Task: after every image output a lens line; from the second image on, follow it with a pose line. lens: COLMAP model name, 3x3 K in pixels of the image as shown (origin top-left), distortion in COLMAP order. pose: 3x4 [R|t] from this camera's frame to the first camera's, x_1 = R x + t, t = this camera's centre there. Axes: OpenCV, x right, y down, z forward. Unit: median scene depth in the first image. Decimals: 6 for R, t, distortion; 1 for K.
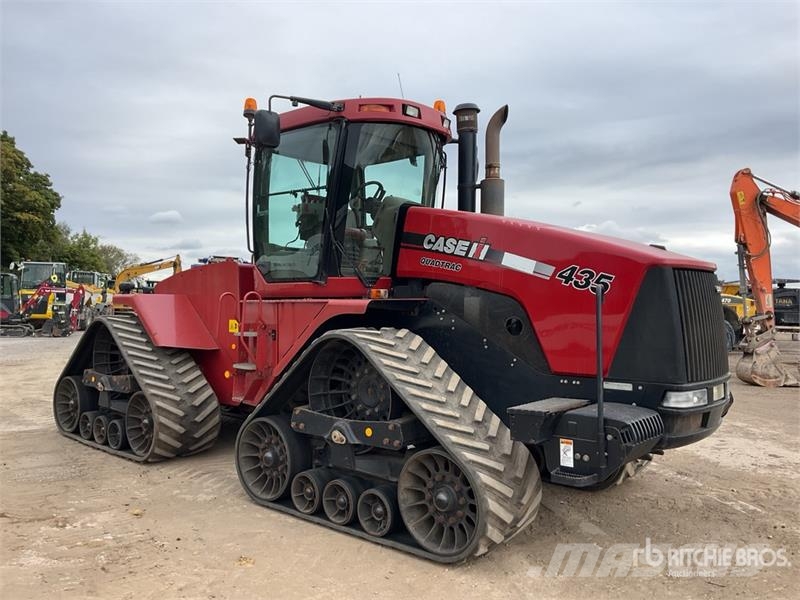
lens RADIAL K [[659.2, 0, 395.7], [0, 659.2, 297.7], [0, 0, 1]] dist [0.048183, -0.081281]
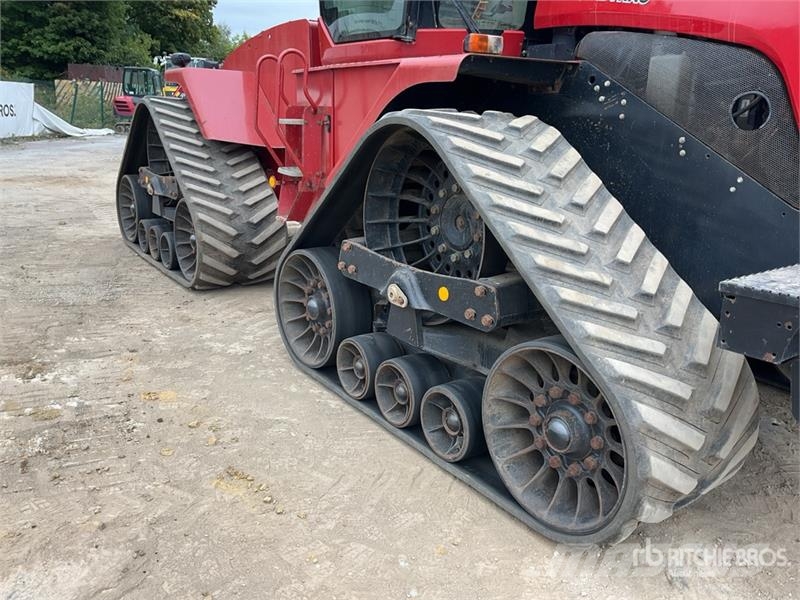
lens RADIAL K [[650.6, 0, 400.0], [0, 650.6, 300.0], [0, 0, 1]] dist [0.130520, -0.230658]
pose [[0.972373, 0.090548, -0.215156, 0.042001], [-0.028183, 0.960499, 0.276854, 0.047681], [0.231726, -0.263142, 0.936514, 0.418782]]
